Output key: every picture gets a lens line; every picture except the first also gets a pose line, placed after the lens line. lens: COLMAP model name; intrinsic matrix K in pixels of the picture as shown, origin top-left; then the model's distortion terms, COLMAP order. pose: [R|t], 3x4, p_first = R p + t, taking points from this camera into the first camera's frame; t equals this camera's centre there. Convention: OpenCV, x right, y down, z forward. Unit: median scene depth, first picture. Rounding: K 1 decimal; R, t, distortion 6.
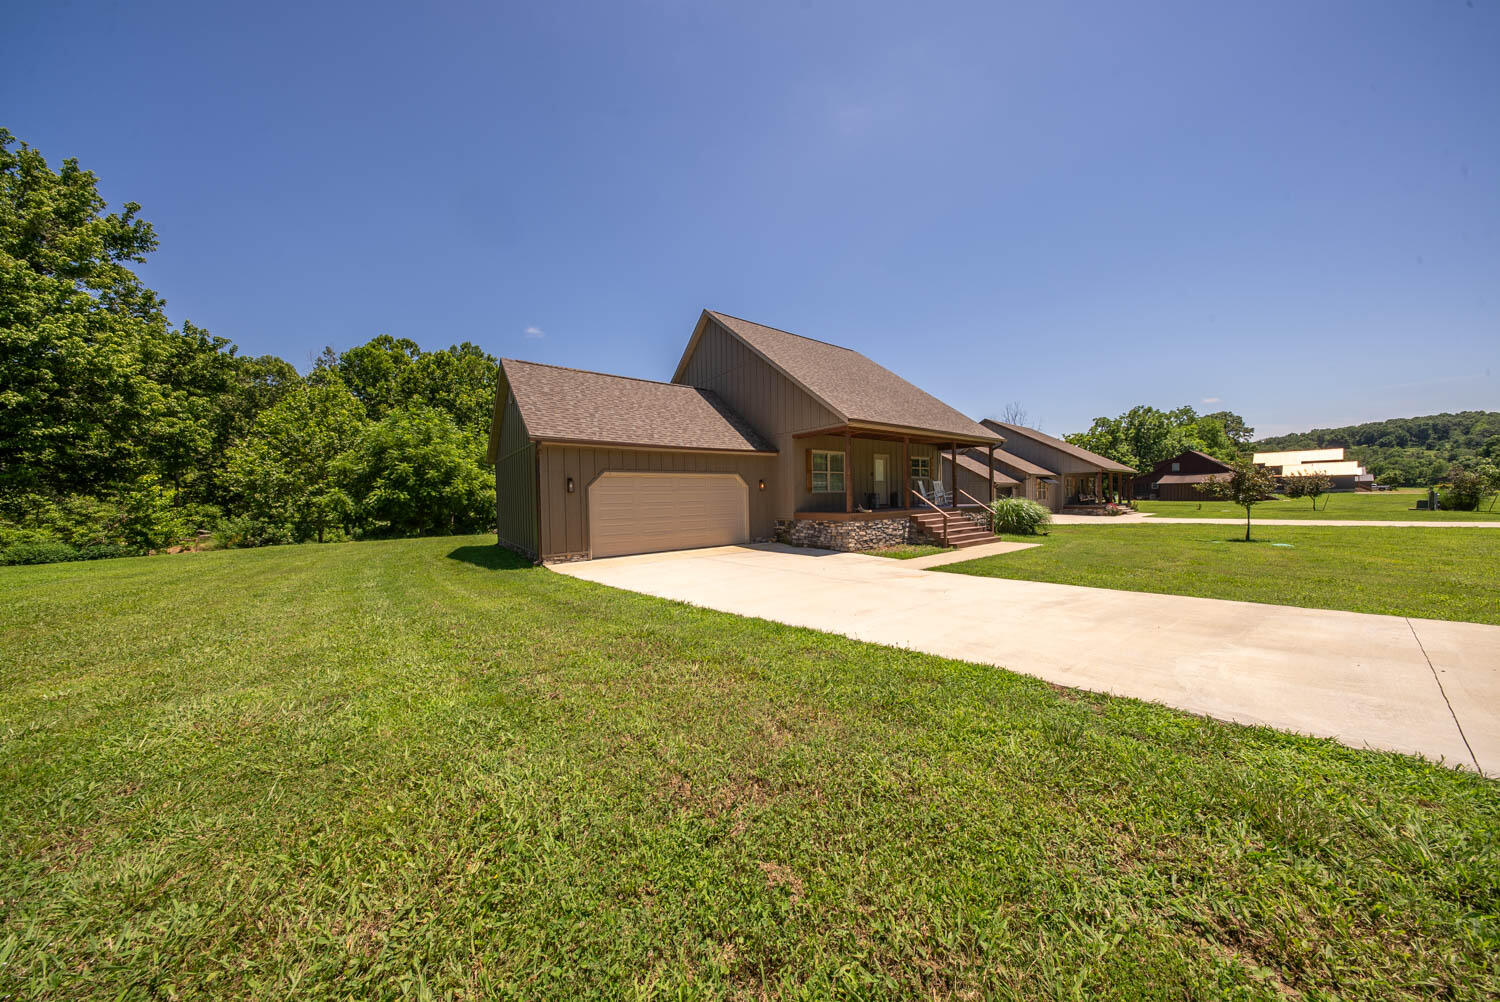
lens RADIAL K [[442.4, 0, 751.2], [0, 442.4, 493.2], [0, 0, 1]] dist [0.001029, -0.000521]
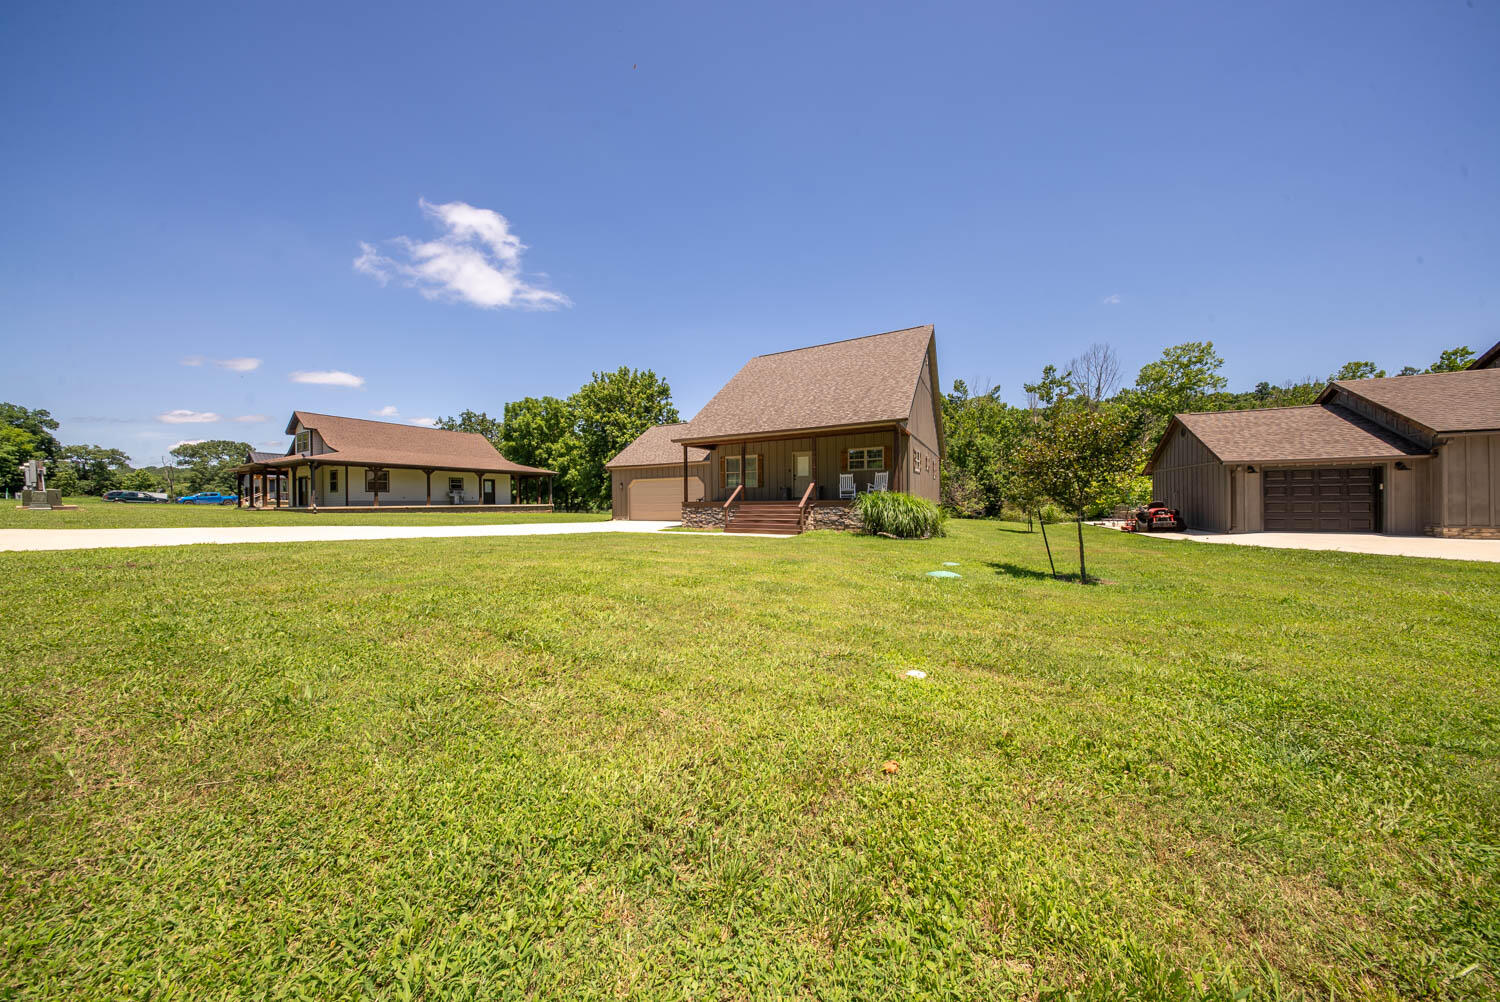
lens RADIAL K [[442.4, 0, 756.7], [0, 442.4, 496.5], [0, 0, 1]] dist [0.001029, -0.000521]
pose [[0.418793, 0.005039, -0.908068, 1.228739], [0.006581, 0.999941, 0.008584, 0.012635], [0.908058, -0.009571, 0.418736, 0.443199]]
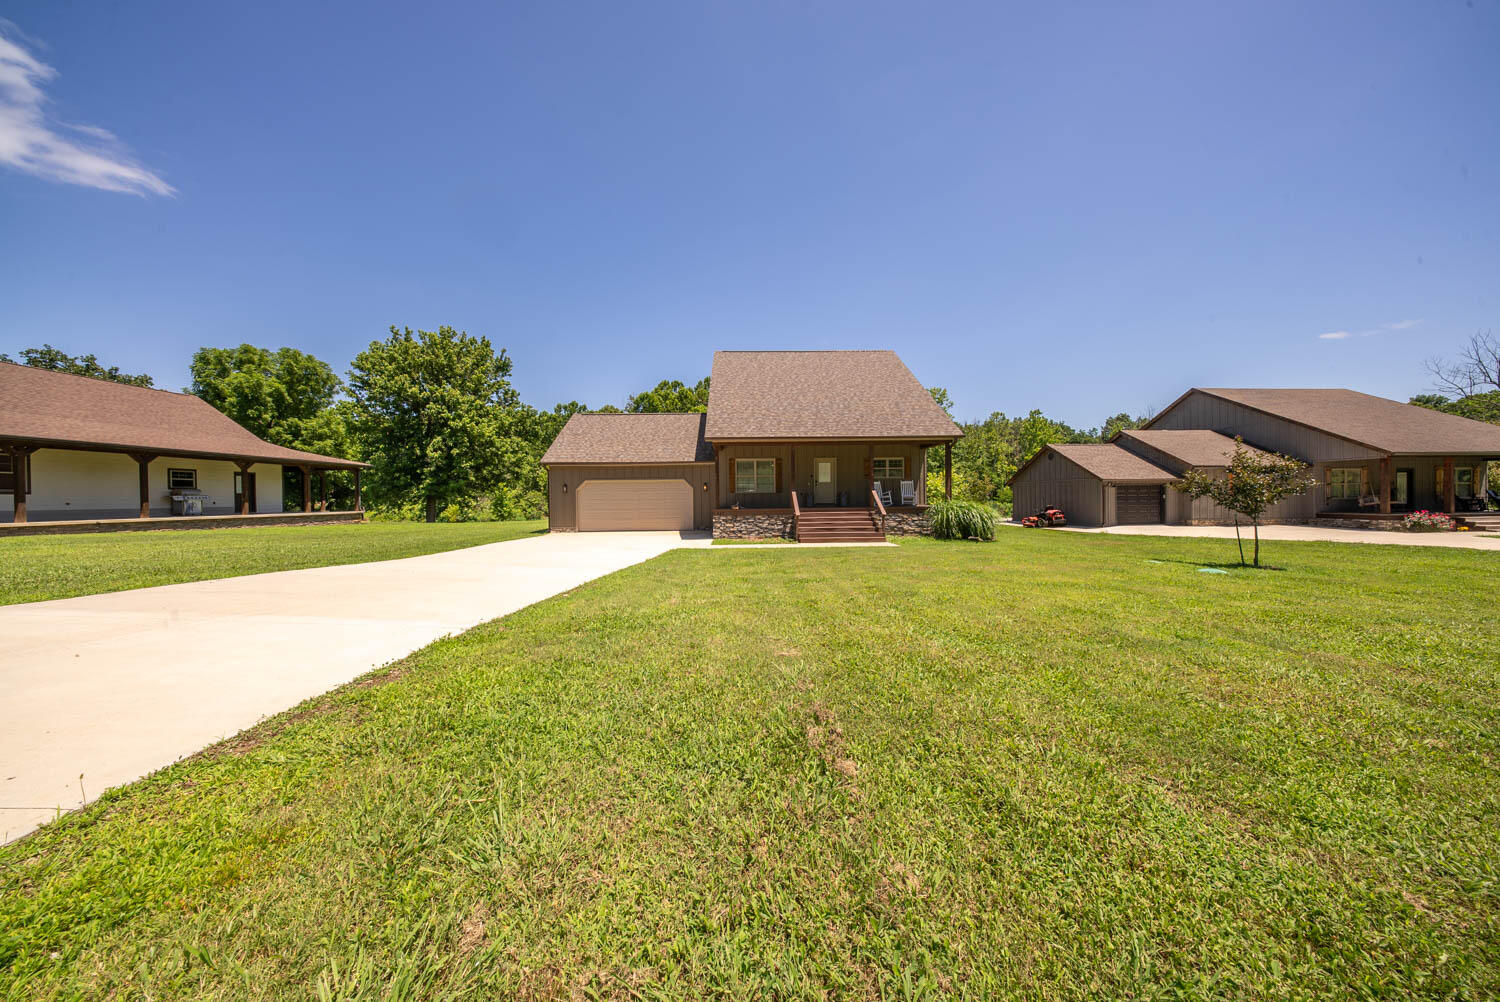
lens RADIAL K [[442.4, 0, 754.6], [0, 442.4, 510.4], [0, 0, 1]] dist [0.001029, -0.000521]
pose [[0.809203, 0.025784, -0.586963, 0.794086], [-0.000927, 0.999091, 0.042610, -0.004748], [0.587529, -0.033936, 0.808491, 0.014398]]
